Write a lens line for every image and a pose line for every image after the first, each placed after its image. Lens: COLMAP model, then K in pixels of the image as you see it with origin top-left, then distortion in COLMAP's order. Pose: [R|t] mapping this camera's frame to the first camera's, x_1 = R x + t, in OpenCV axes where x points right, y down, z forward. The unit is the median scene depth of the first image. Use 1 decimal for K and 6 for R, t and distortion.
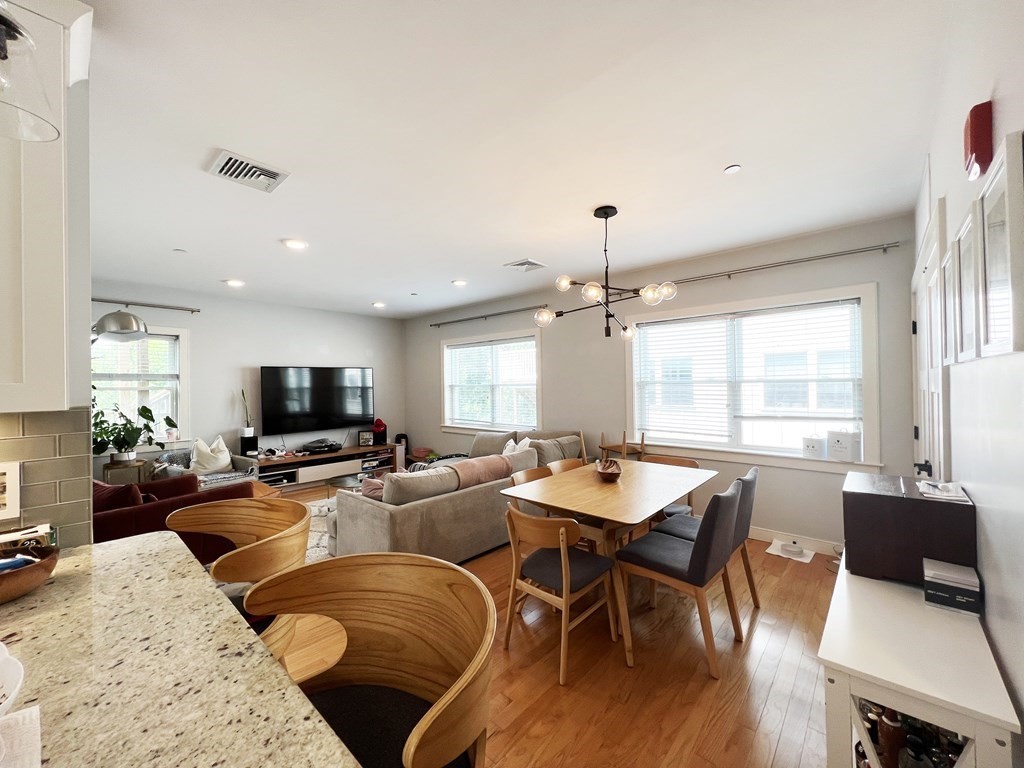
lens RADIAL K [[409.3, 0, 513.1], [0, 409.3, 382.9], [0, 0, 1]] dist [-0.001559, 0.000921]
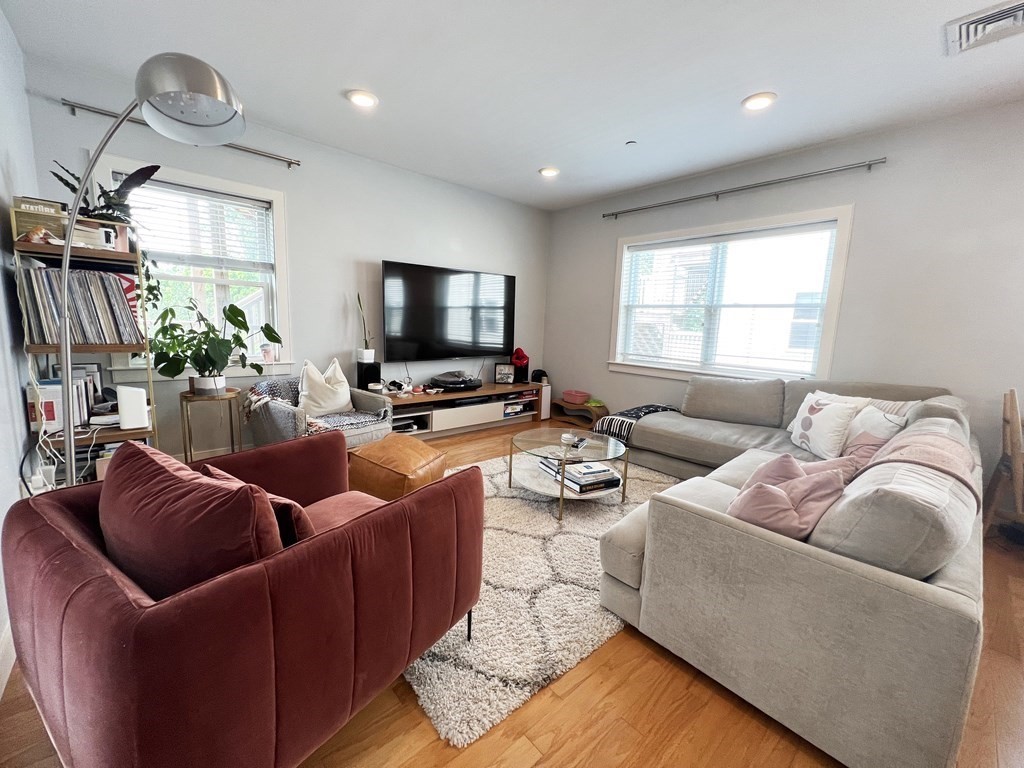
lens RADIAL K [[409.3, 0, 511.2], [0, 409.3, 381.2], [0, 0, 1]] dist [-0.001559, 0.000921]
pose [[0.992552, 0.065480, -0.102723, -0.359326], [-0.049373, 0.987121, 0.152166, 0.048926], [0.111364, -0.145961, 0.983002, 0.366789]]
